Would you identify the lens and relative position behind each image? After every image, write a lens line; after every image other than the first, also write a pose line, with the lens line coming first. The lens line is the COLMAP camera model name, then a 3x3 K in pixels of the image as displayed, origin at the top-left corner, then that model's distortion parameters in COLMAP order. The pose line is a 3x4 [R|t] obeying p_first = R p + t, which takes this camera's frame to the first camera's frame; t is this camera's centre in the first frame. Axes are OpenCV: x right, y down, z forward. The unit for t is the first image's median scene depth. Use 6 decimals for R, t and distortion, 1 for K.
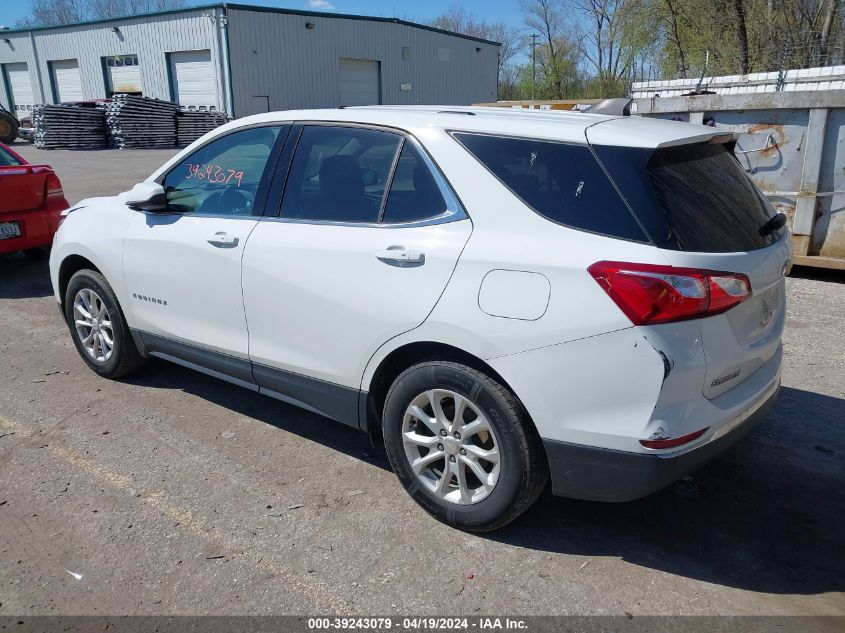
lens RADIAL K [[669.4, 0, 417.8], [0, 669.4, 320.6], [0, 0, 1]] dist [0.014297, -0.006713]
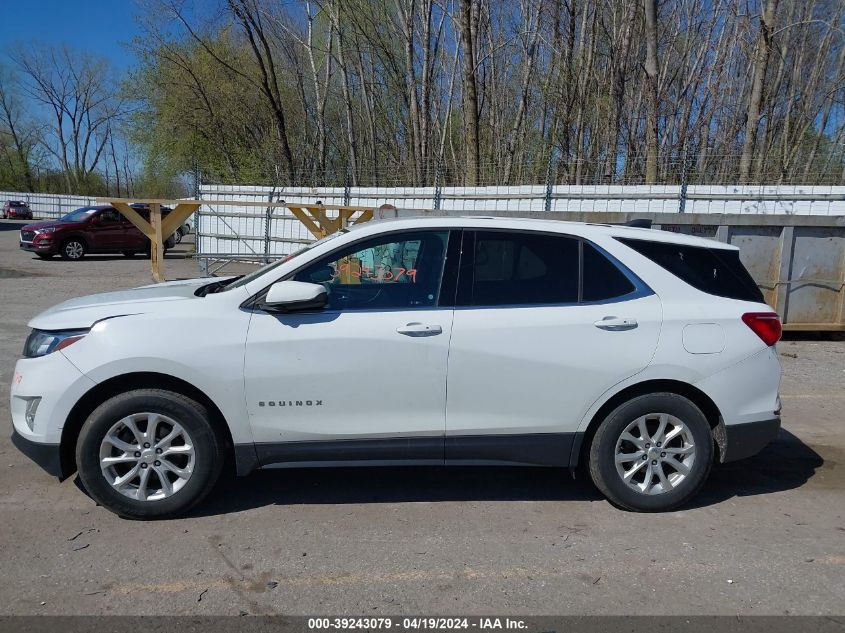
lens RADIAL K [[669.4, 0, 446.7], [0, 669.4, 322.3], [0, 0, 1]] dist [0.014297, -0.006713]
pose [[0.717306, -0.068930, 0.693340, -0.902537], [0.164602, 0.983692, -0.072495, -0.040670], [-0.677036, 0.166127, 0.716954, 0.169518]]
